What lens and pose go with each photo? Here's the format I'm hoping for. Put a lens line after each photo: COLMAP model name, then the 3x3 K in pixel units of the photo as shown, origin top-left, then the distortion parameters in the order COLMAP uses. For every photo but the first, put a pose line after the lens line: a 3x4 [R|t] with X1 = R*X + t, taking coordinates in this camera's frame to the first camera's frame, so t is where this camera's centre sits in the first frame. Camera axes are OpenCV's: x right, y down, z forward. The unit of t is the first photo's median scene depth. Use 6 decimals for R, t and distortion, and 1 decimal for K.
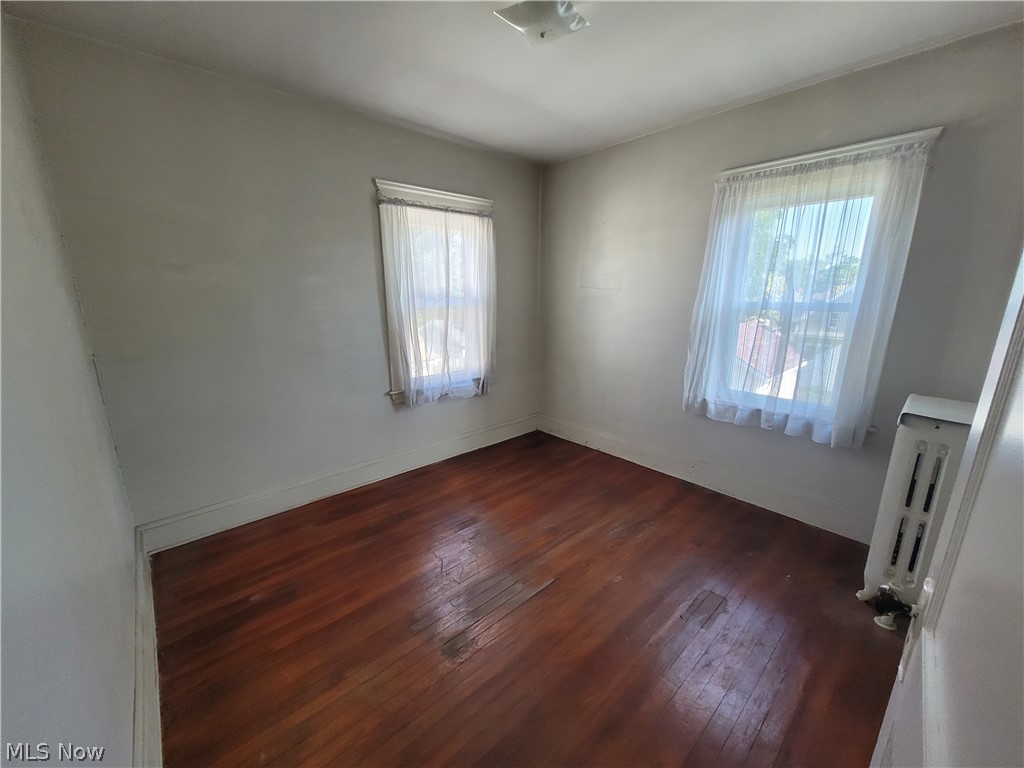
lens RADIAL K [[399.3, 0, 516.9], [0, 399.3, 388.2], [0, 0, 1]] dist [0.001716, 0.000249]
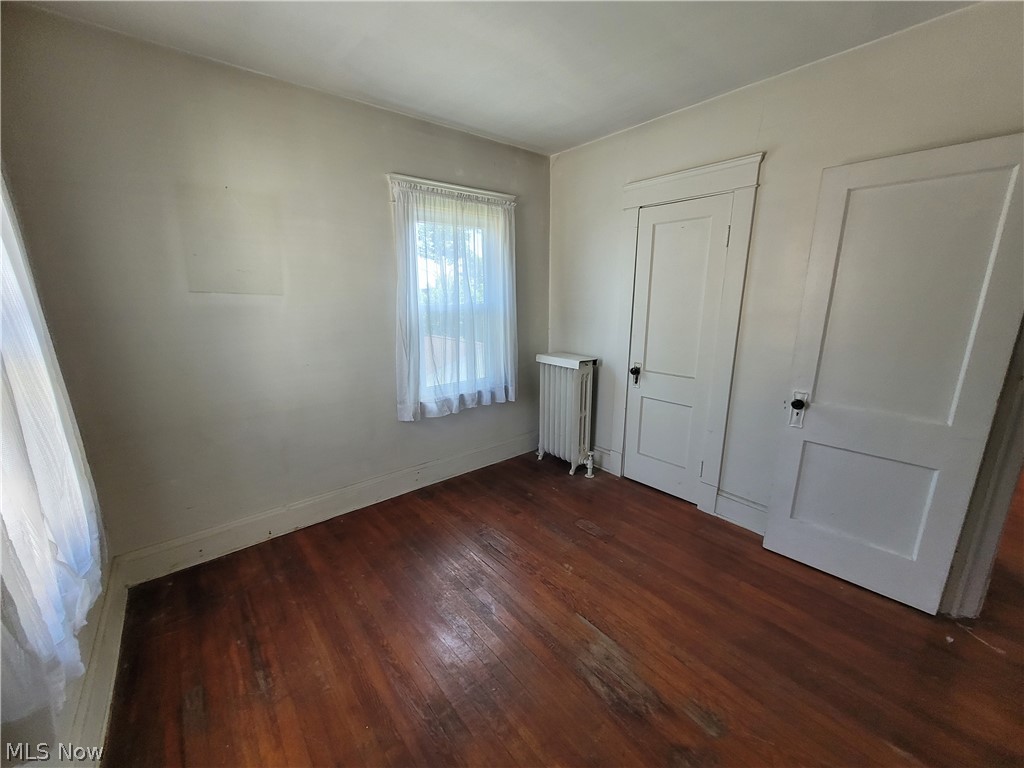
lens RADIAL K [[399.3, 0, 517.8], [0, 399.3, 385.4], [0, 0, 1]] dist [0.001716, 0.000249]
pose [[0.046009, -0.235141, 0.970872, -0.541952], [0.235478, 0.947065, 0.218216, -0.196418], [-0.970790, 0.218580, 0.098944, 0.730601]]
